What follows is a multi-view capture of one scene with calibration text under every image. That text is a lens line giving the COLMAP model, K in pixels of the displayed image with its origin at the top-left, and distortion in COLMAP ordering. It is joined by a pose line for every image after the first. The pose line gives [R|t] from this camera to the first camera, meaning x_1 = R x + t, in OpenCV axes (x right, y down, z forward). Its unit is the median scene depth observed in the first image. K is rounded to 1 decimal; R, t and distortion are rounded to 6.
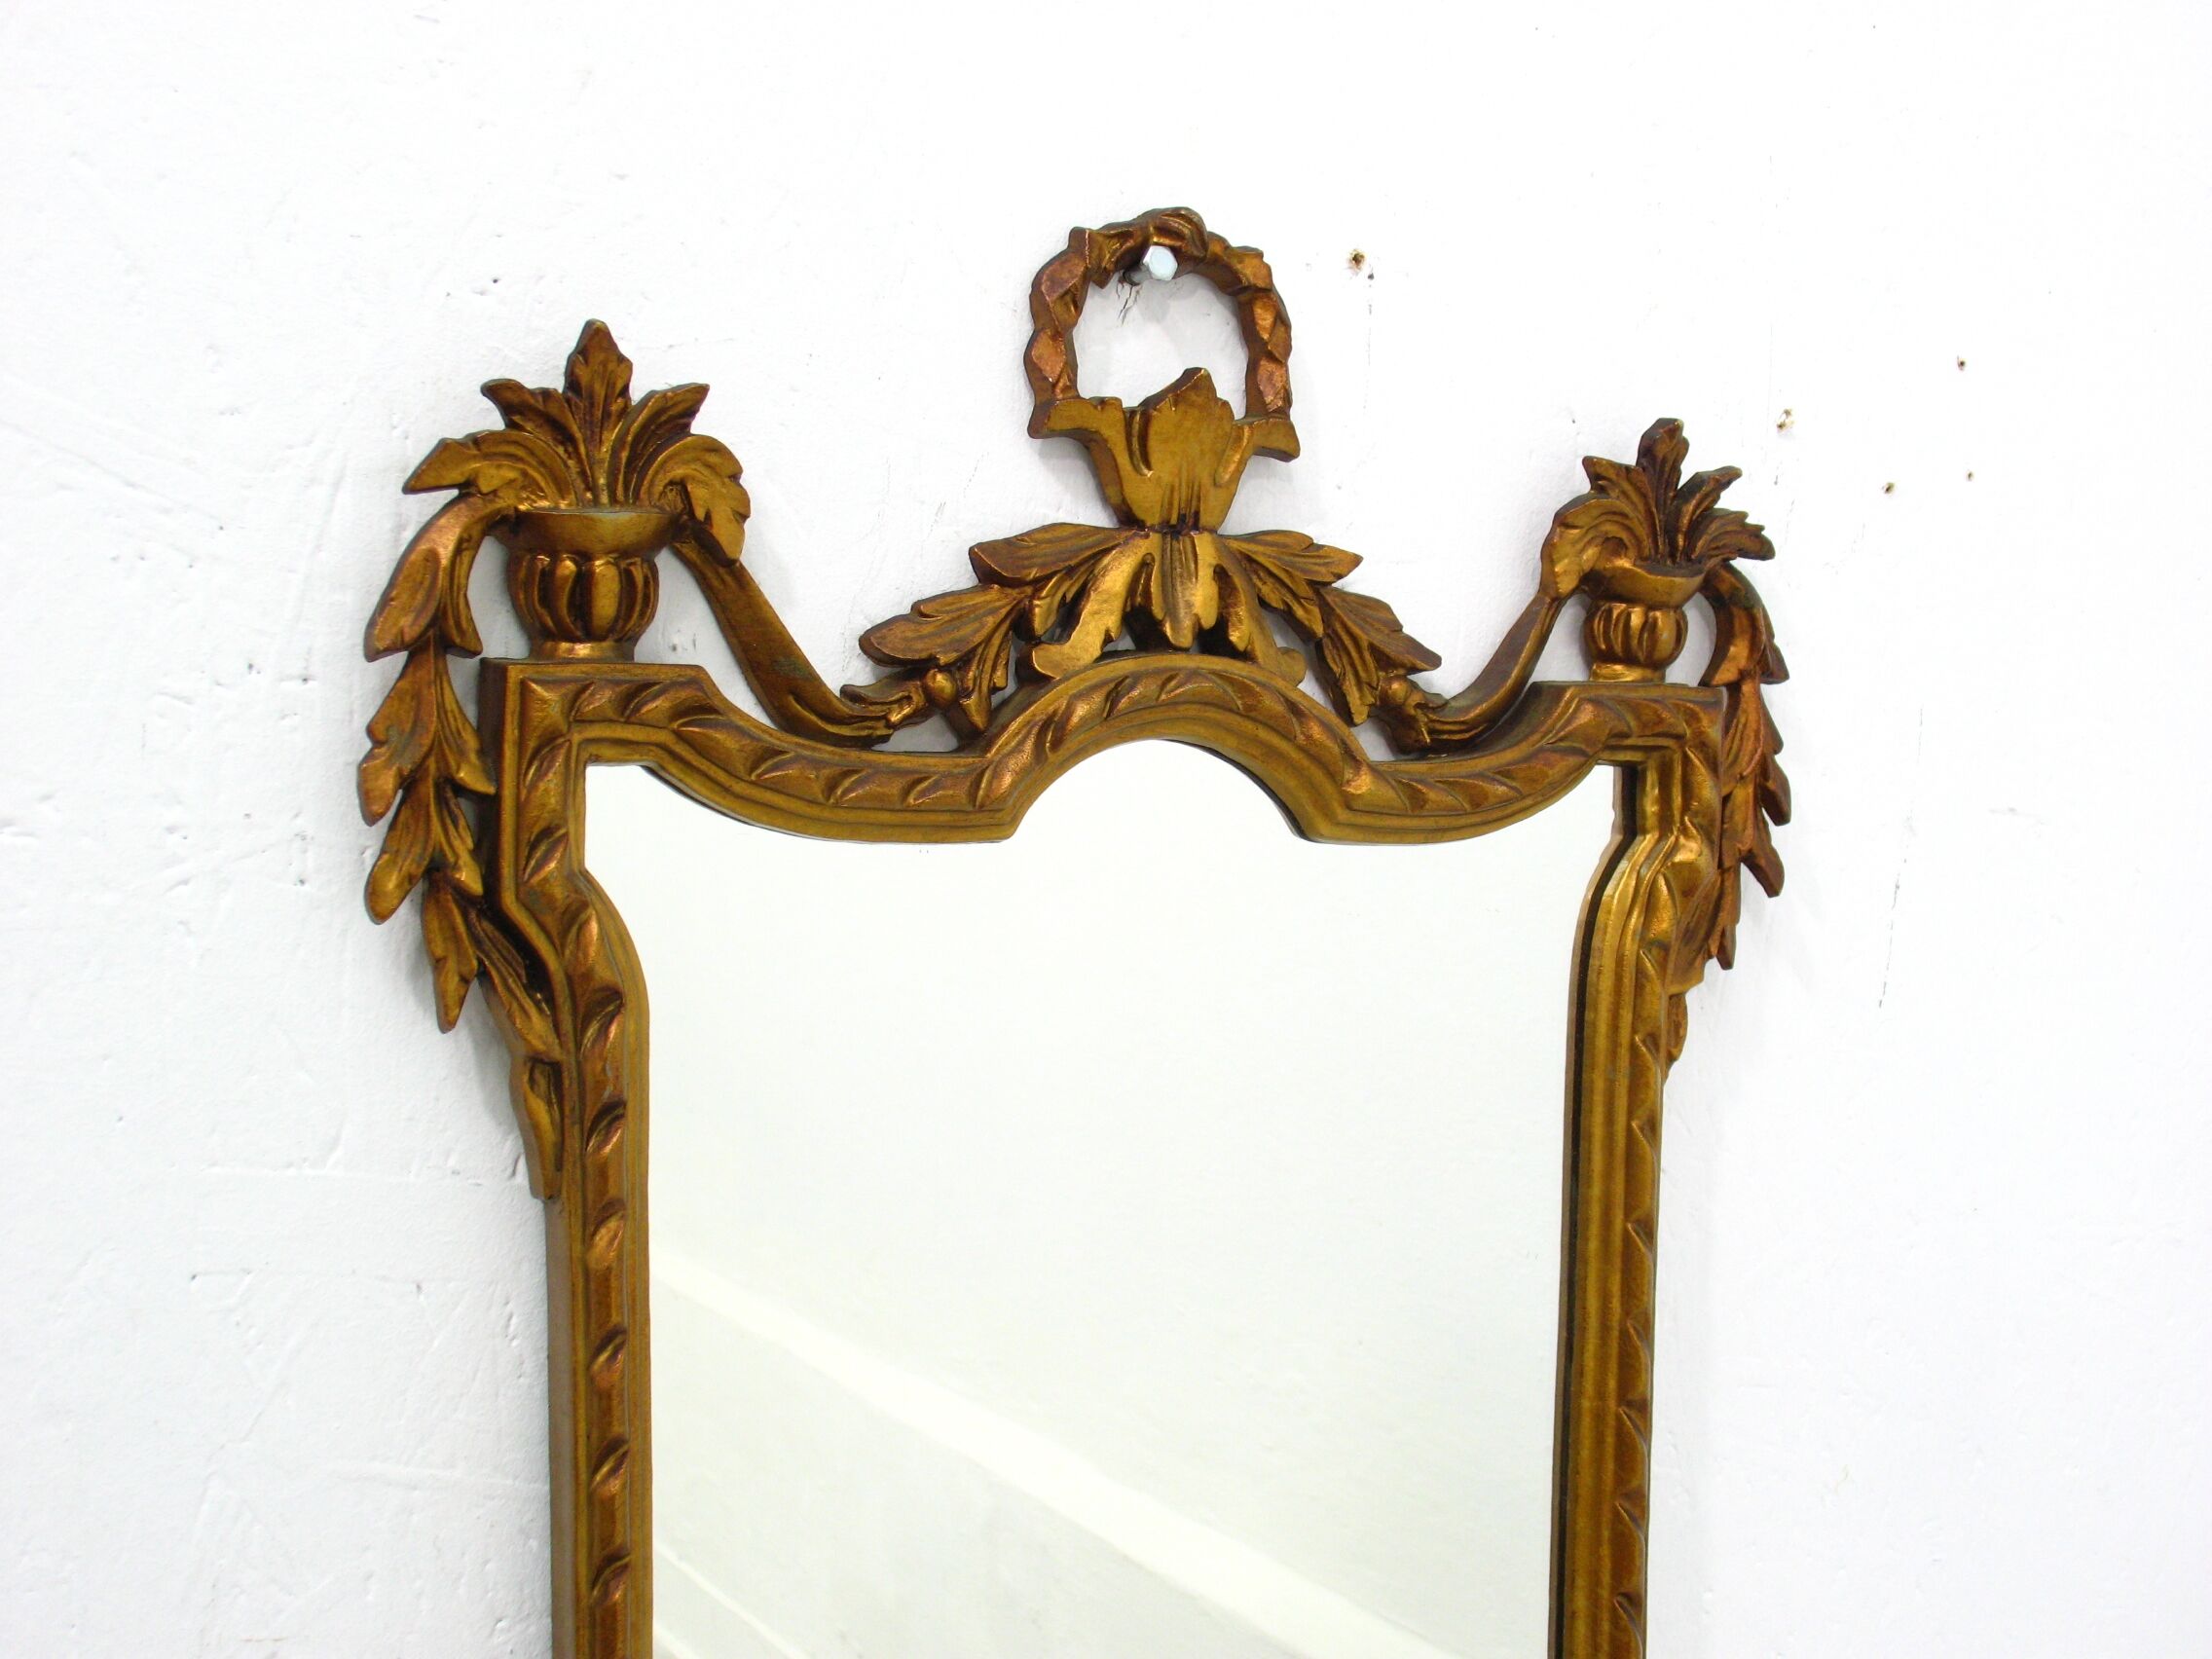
lens RADIAL K [[2597.3, 0, 1106.0], [0, 2597.3, 829.5], [0, 0, 1]] dist [-0.168153, 0.013598]
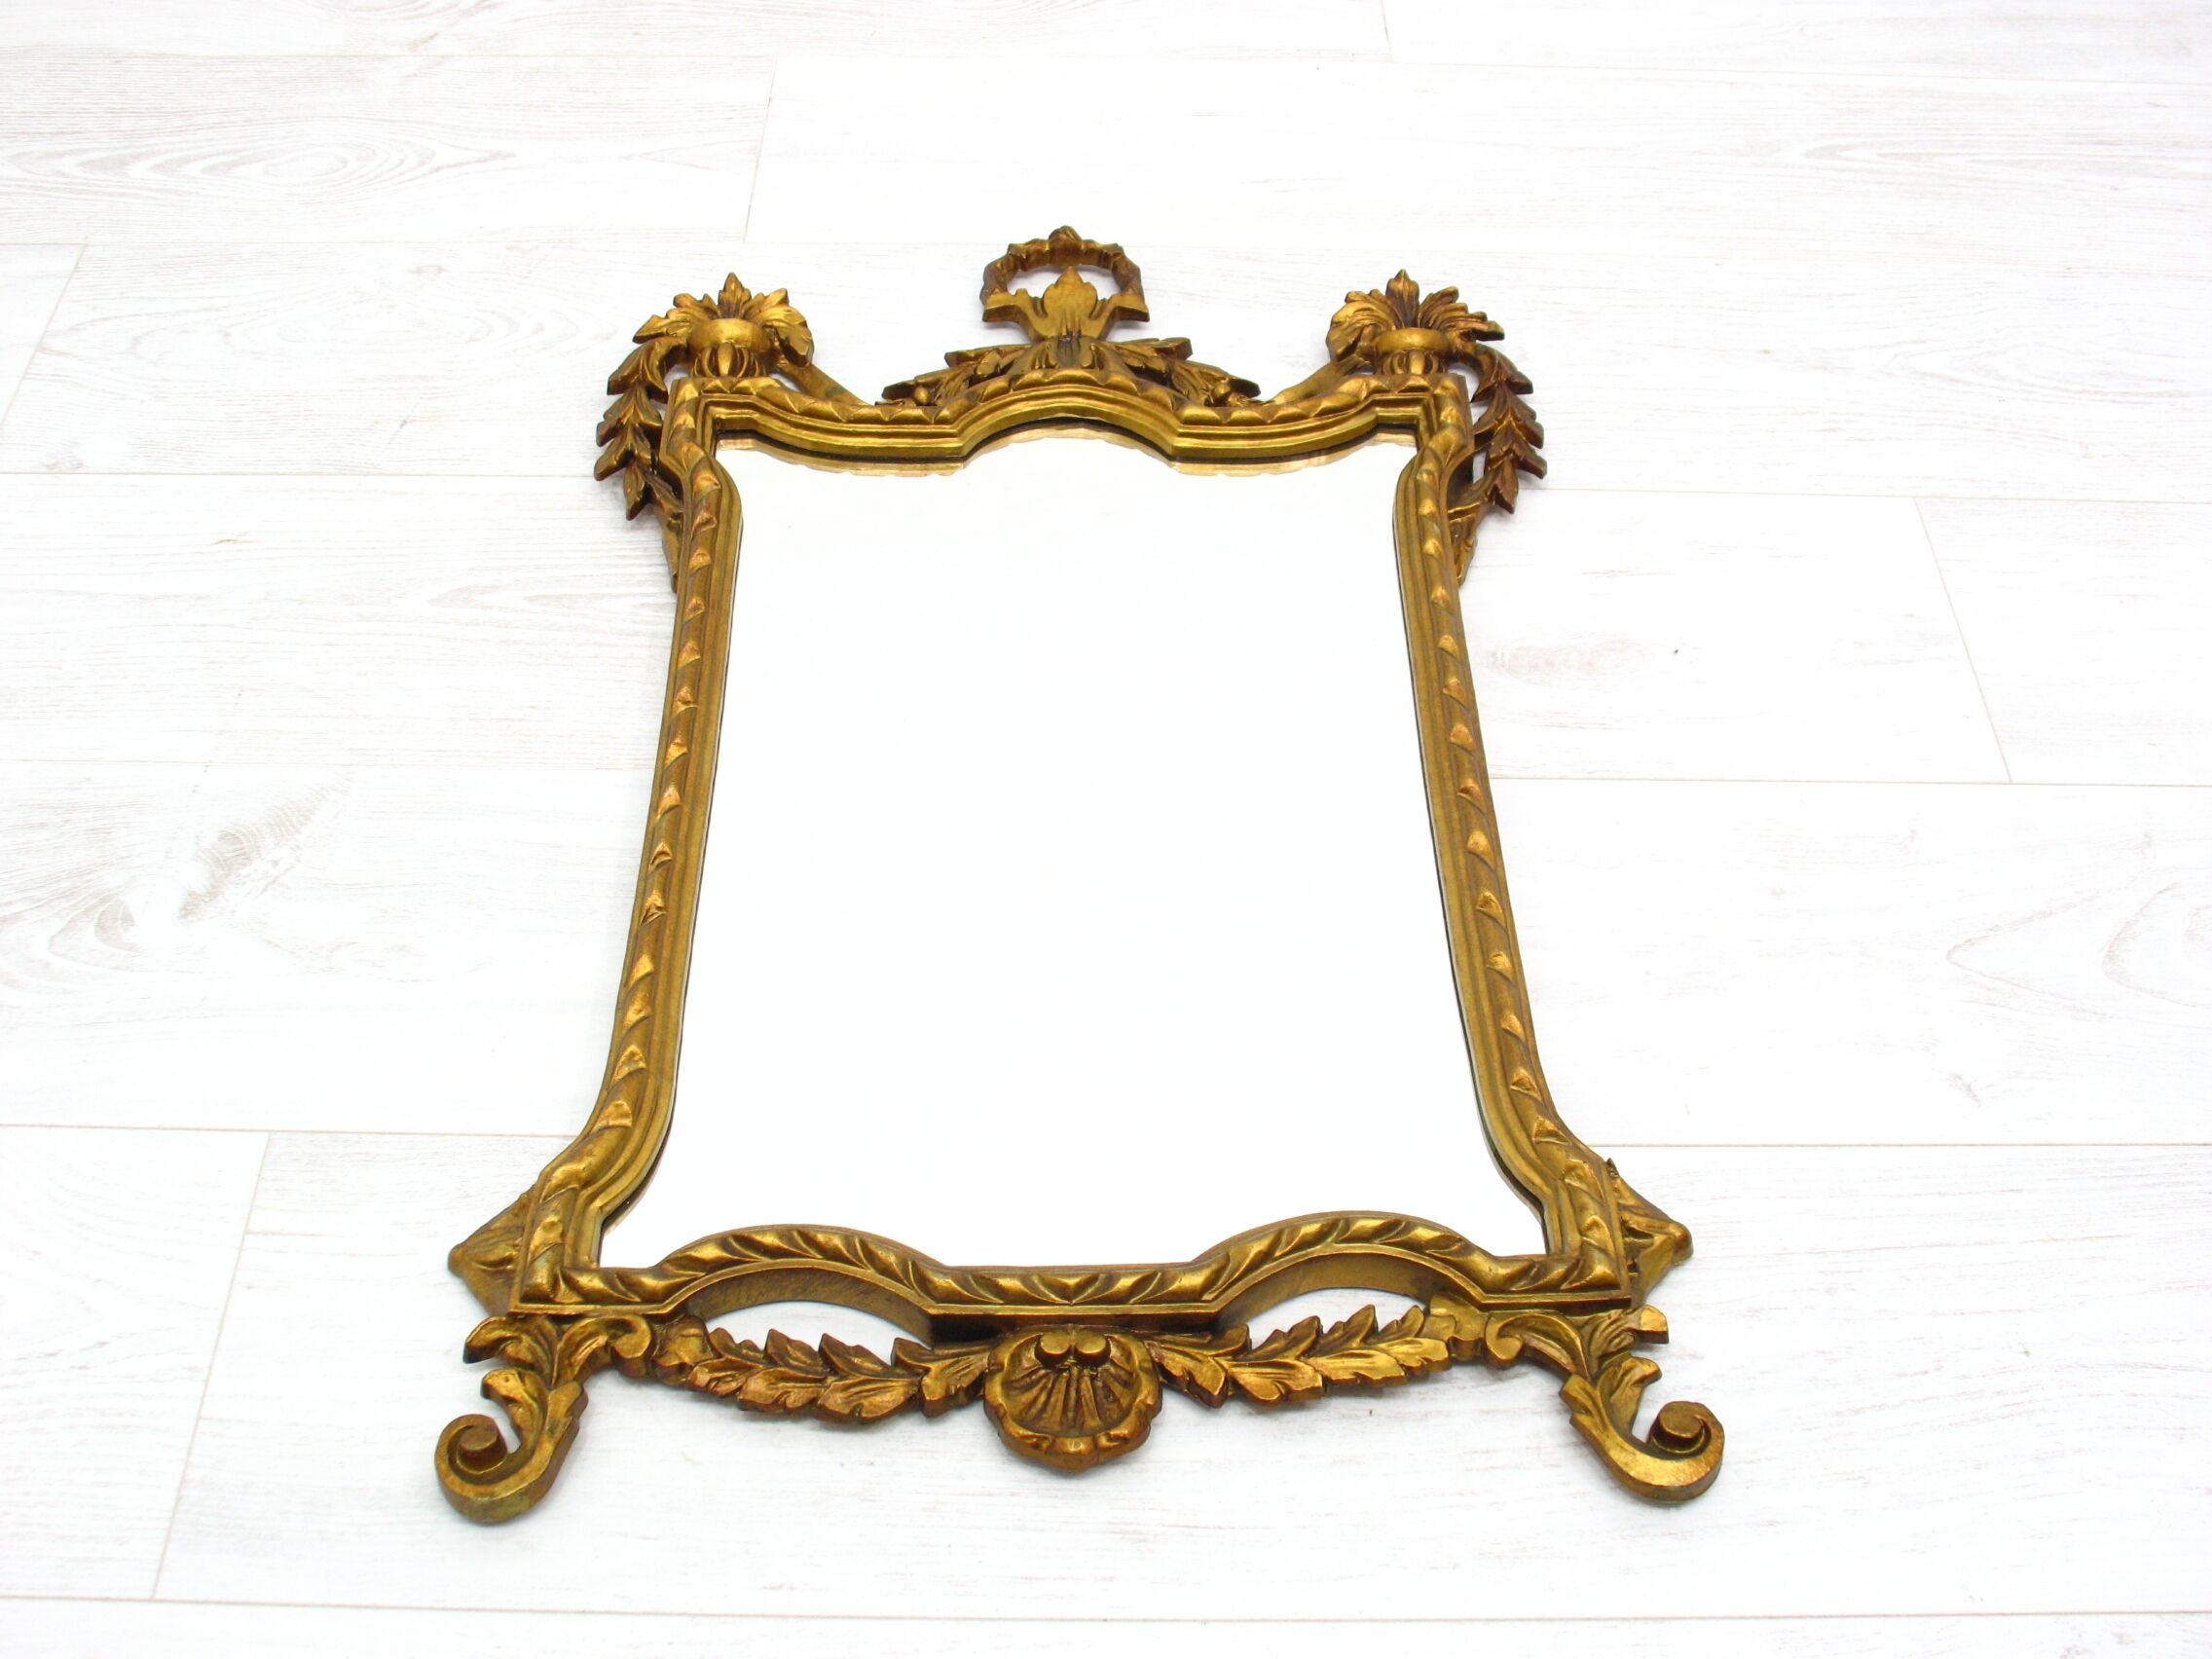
lens RADIAL K [[2597.3, 0, 1106.0], [0, 2597.3, 829.5], [0, 0, 1]] dist [-0.168153, 0.013598]
pose [[0.894140, -0.323241, -0.309884, 0.501982], [0.016661, 0.715572, -0.698340, 1.395178], [0.447477, 0.619251, 0.645207, 0.082755]]
